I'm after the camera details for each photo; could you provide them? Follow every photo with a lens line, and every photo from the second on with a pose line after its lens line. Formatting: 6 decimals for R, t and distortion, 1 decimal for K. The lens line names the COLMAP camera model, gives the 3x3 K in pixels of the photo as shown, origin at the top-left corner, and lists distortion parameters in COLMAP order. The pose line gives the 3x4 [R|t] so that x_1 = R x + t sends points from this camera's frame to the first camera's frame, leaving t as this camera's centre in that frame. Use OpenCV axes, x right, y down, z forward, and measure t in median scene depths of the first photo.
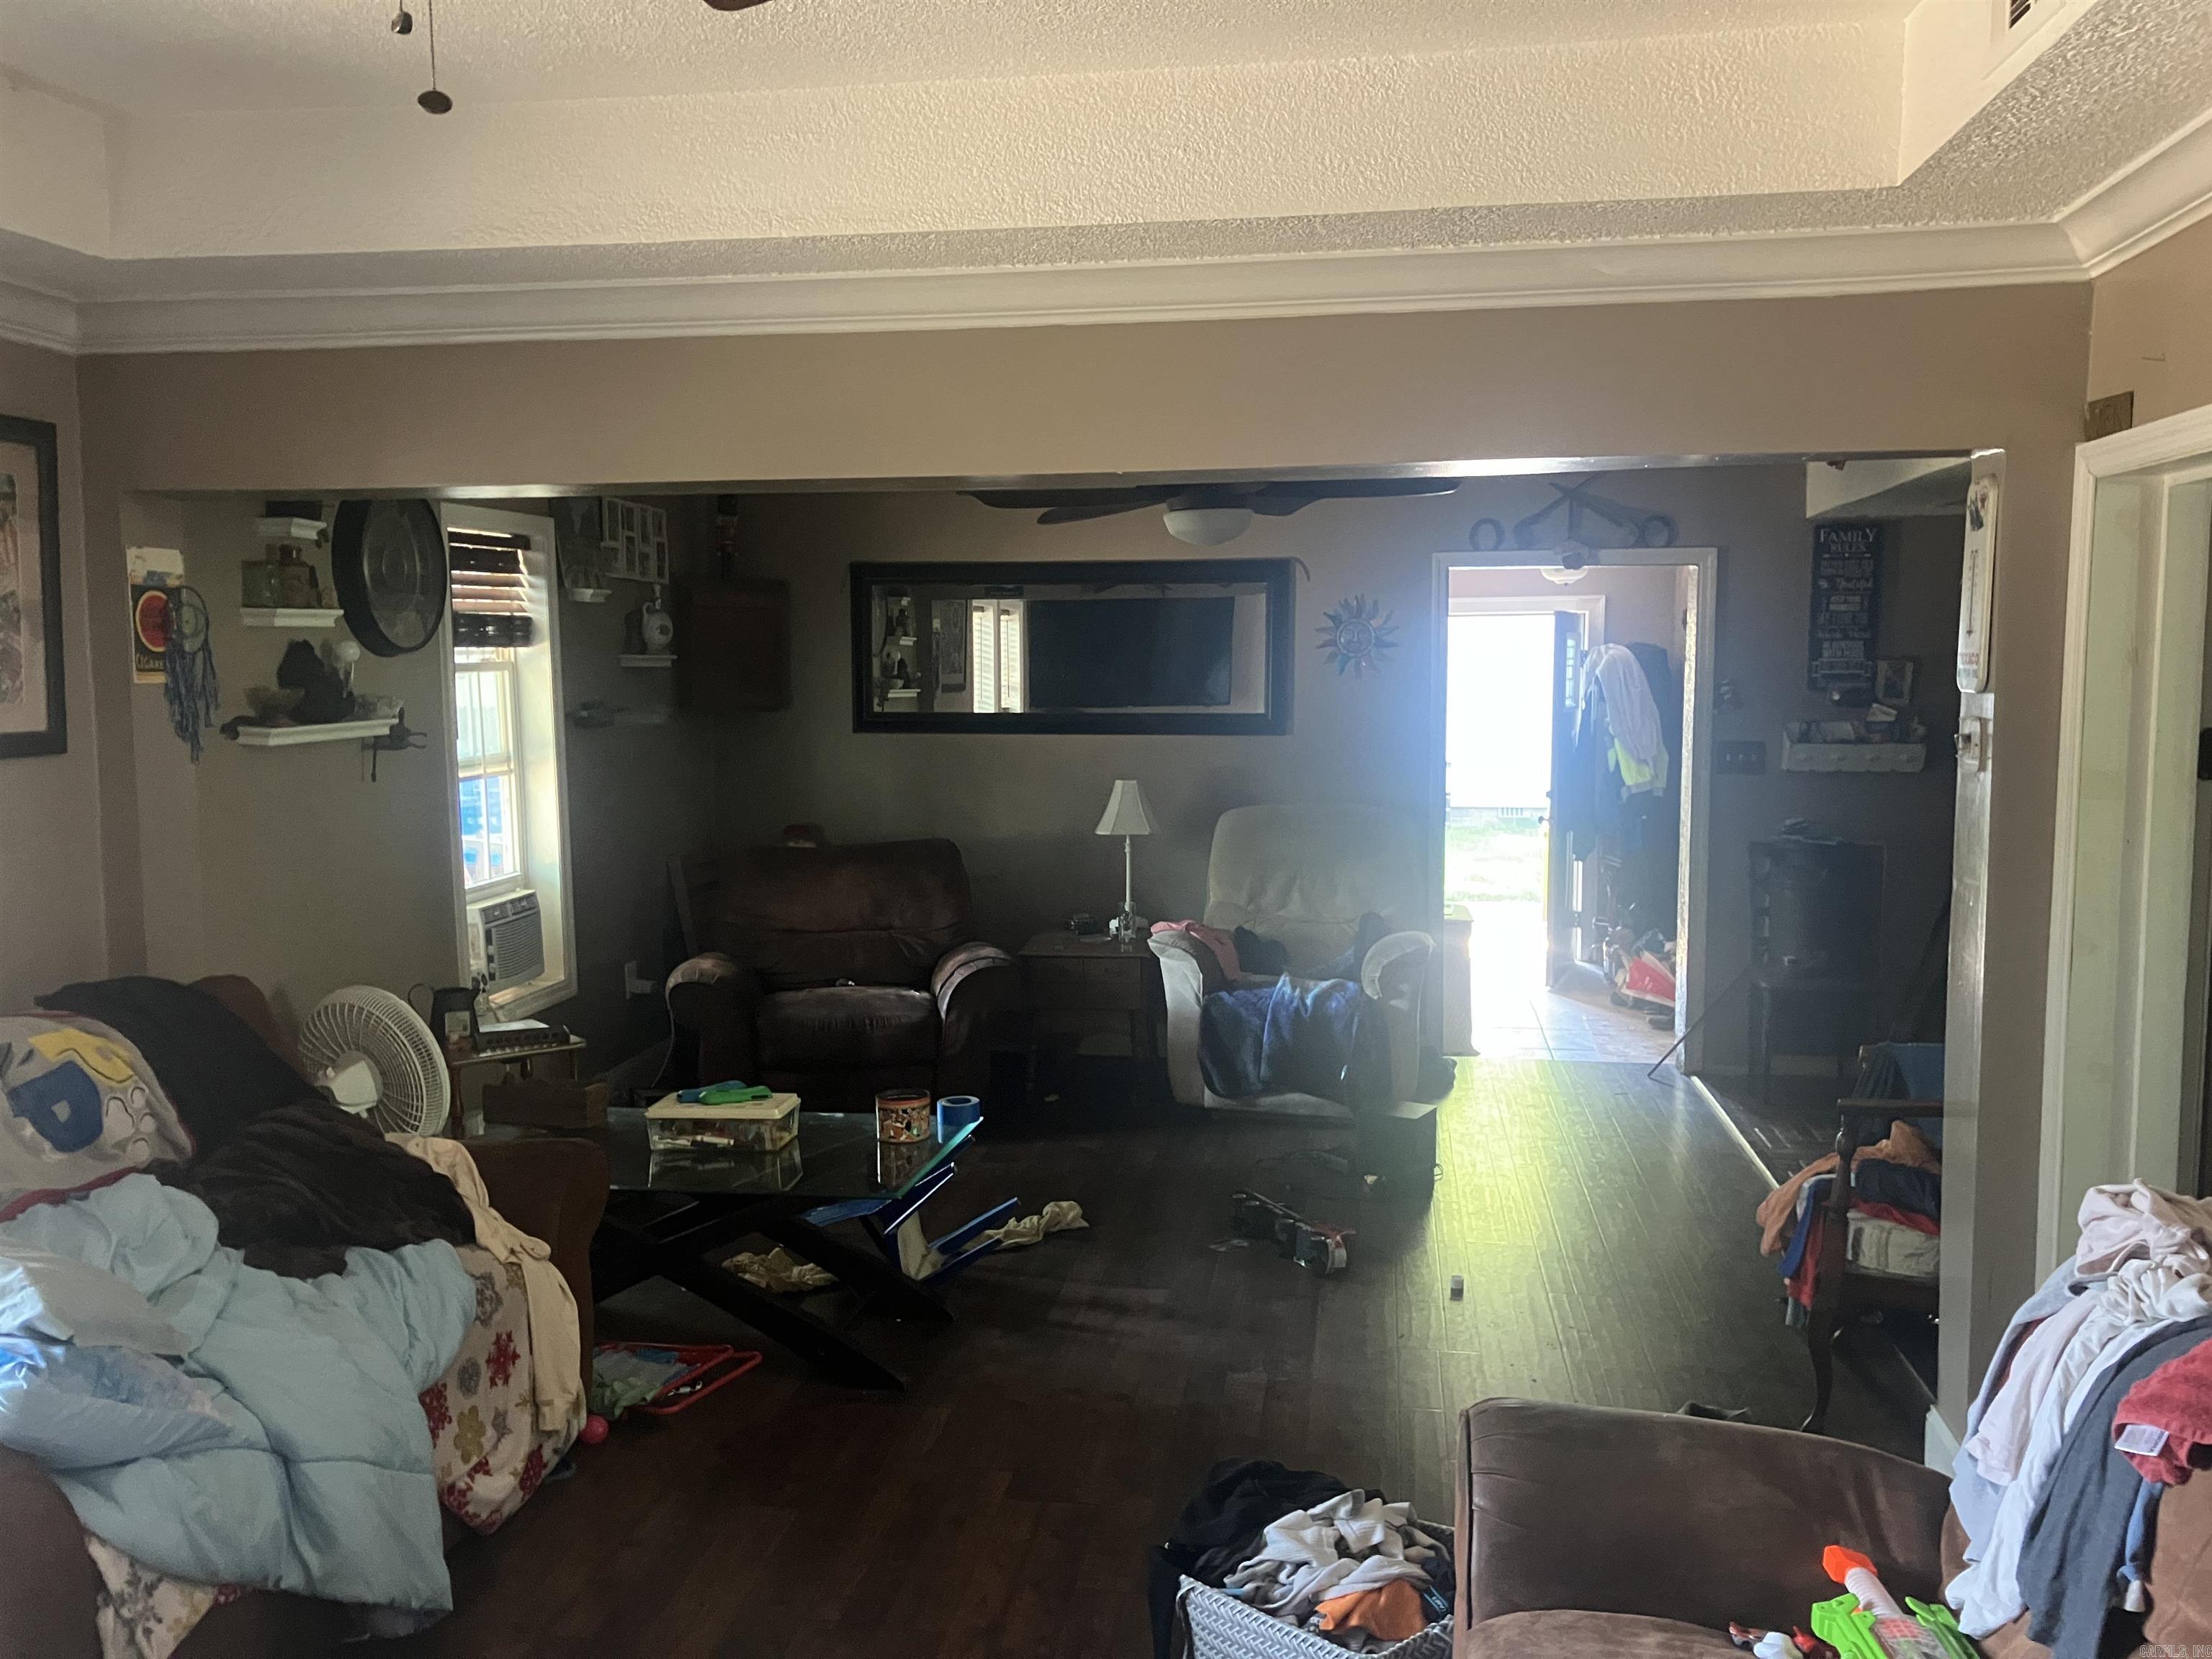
lens RADIAL K [[1819.0, 0, 1106.9], [0, 1819.0, 815.3], [0, 0, 1]] dist [0.031797, -0.035619]
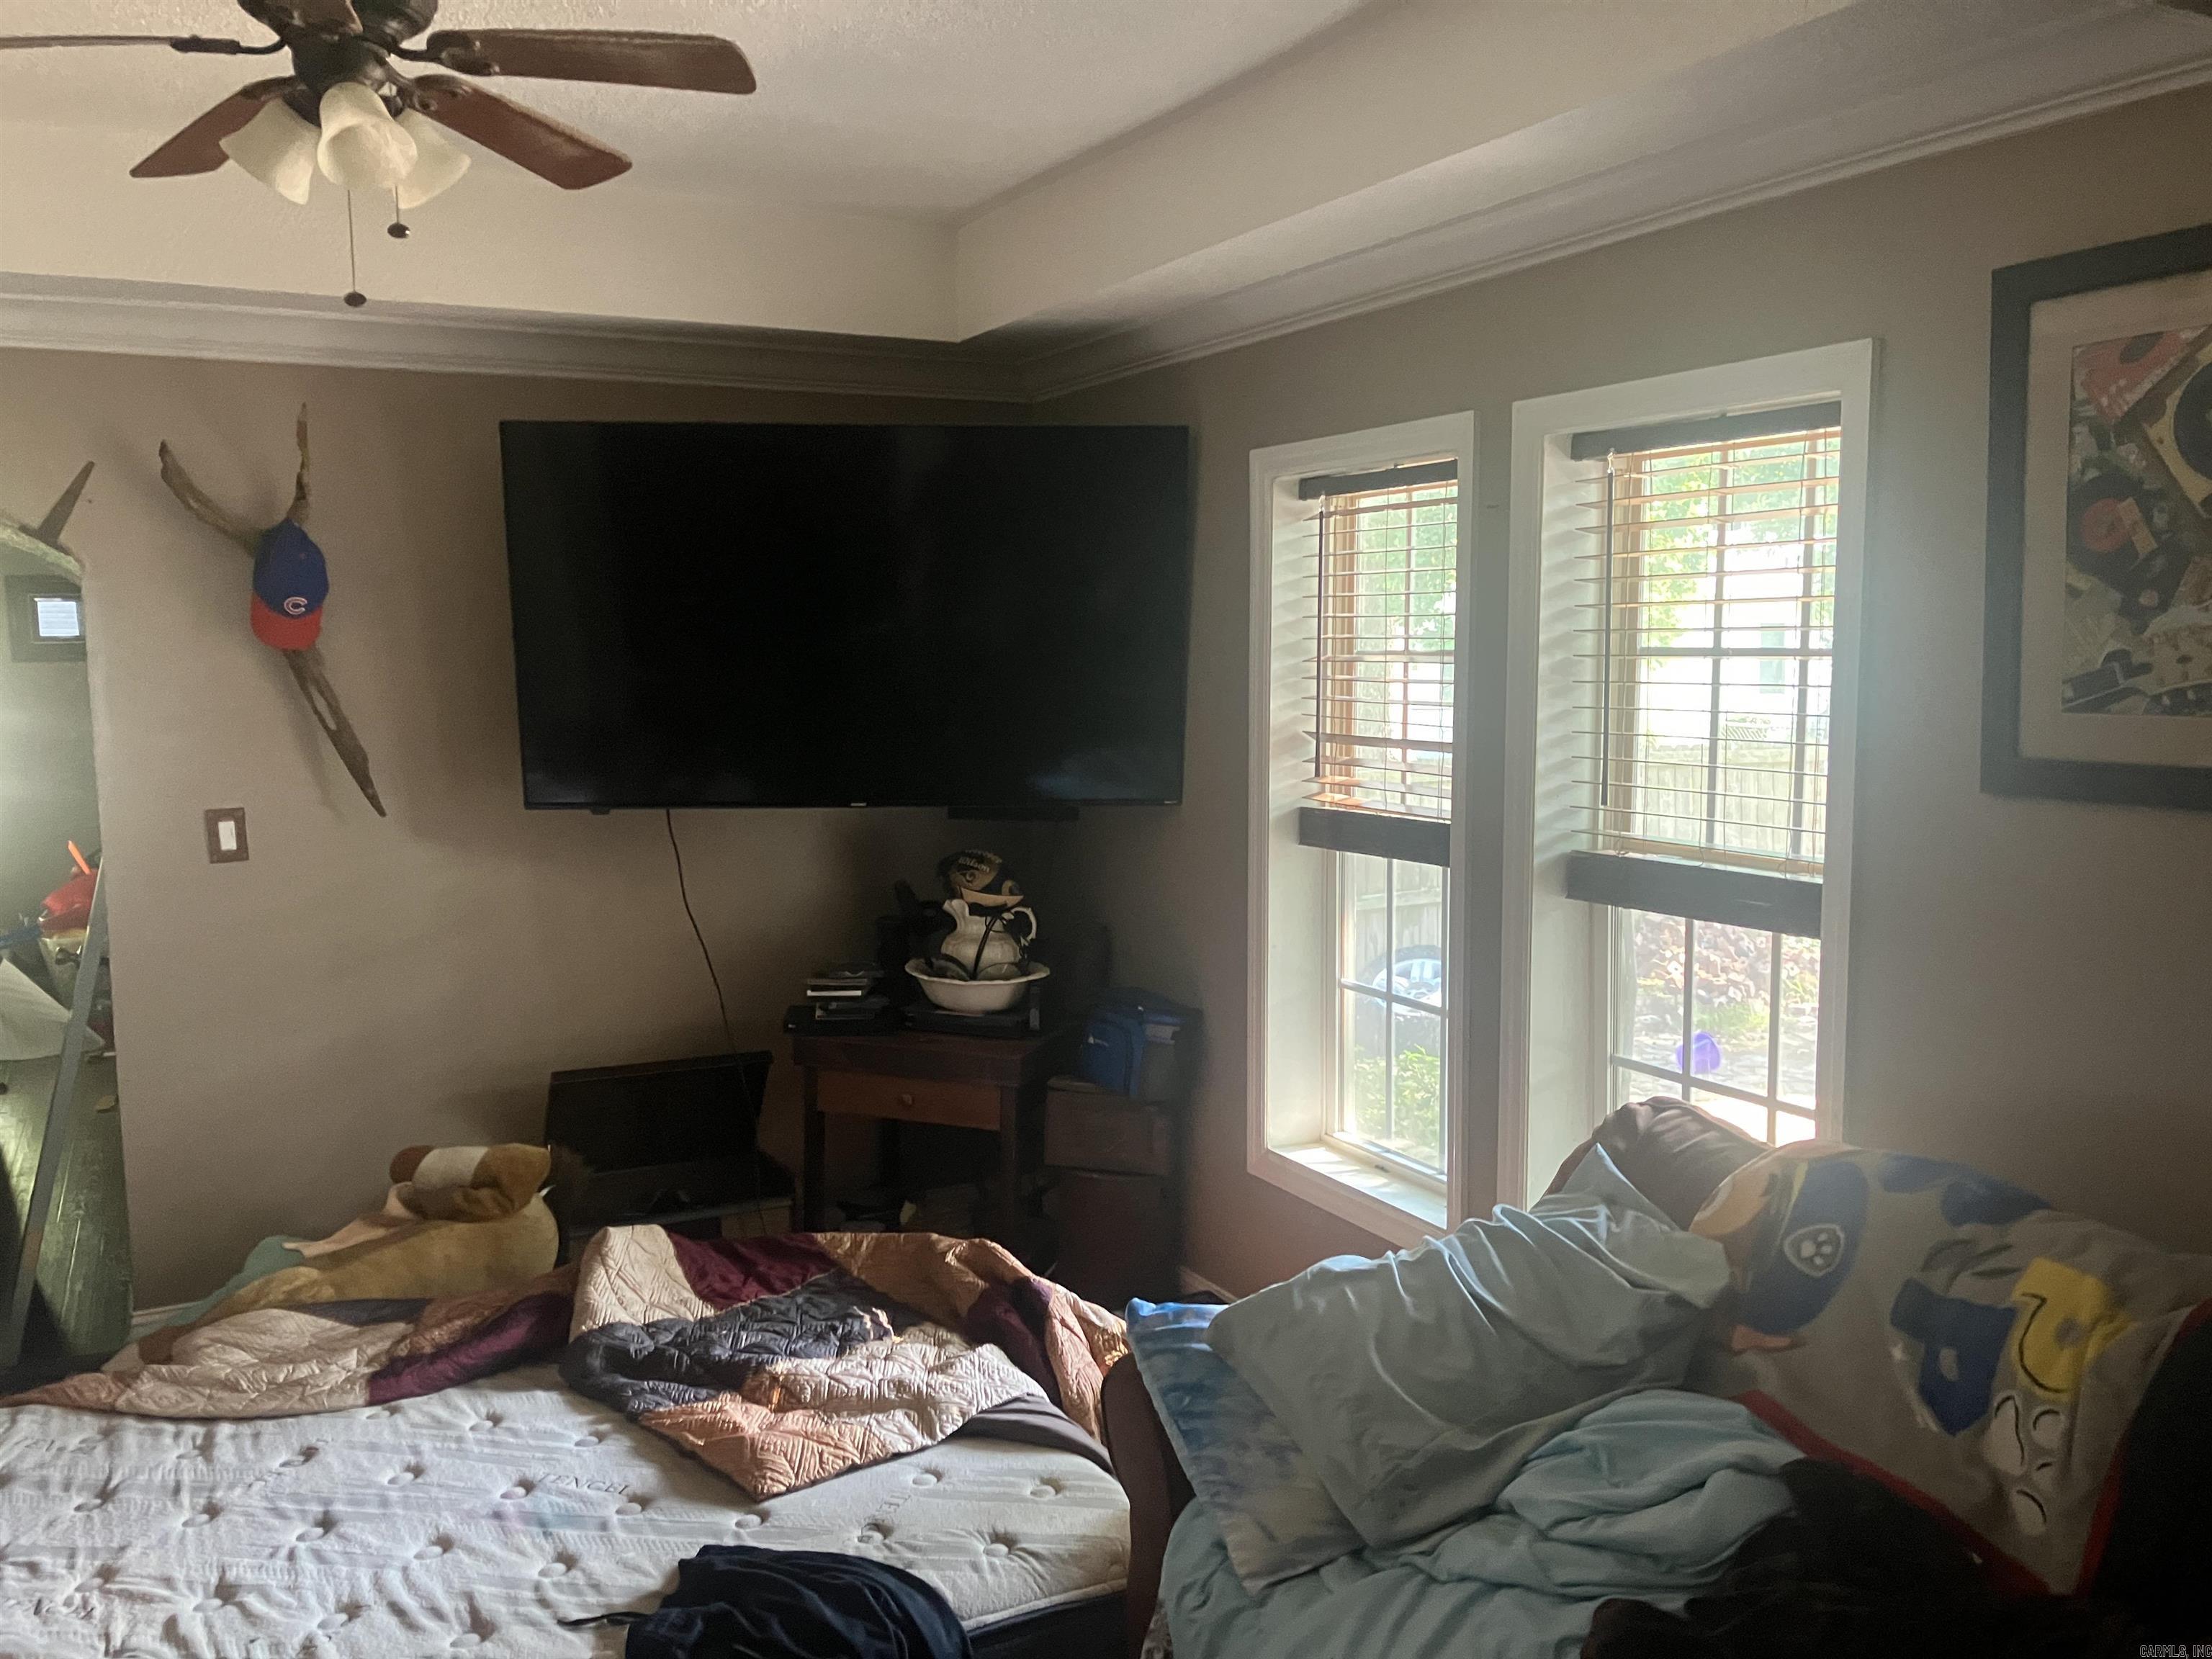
lens RADIAL K [[1819.0, 0, 1080.6], [0, 1819.0, 847.8], [0, 0, 1]] dist [0.031797, -0.035619]
pose [[-0.821378, 0.079527, -0.564813, 0.017237], [-0.032258, 0.982171, 0.185203, -0.098566], [0.569472, 0.170341, -0.804168, 1.061670]]
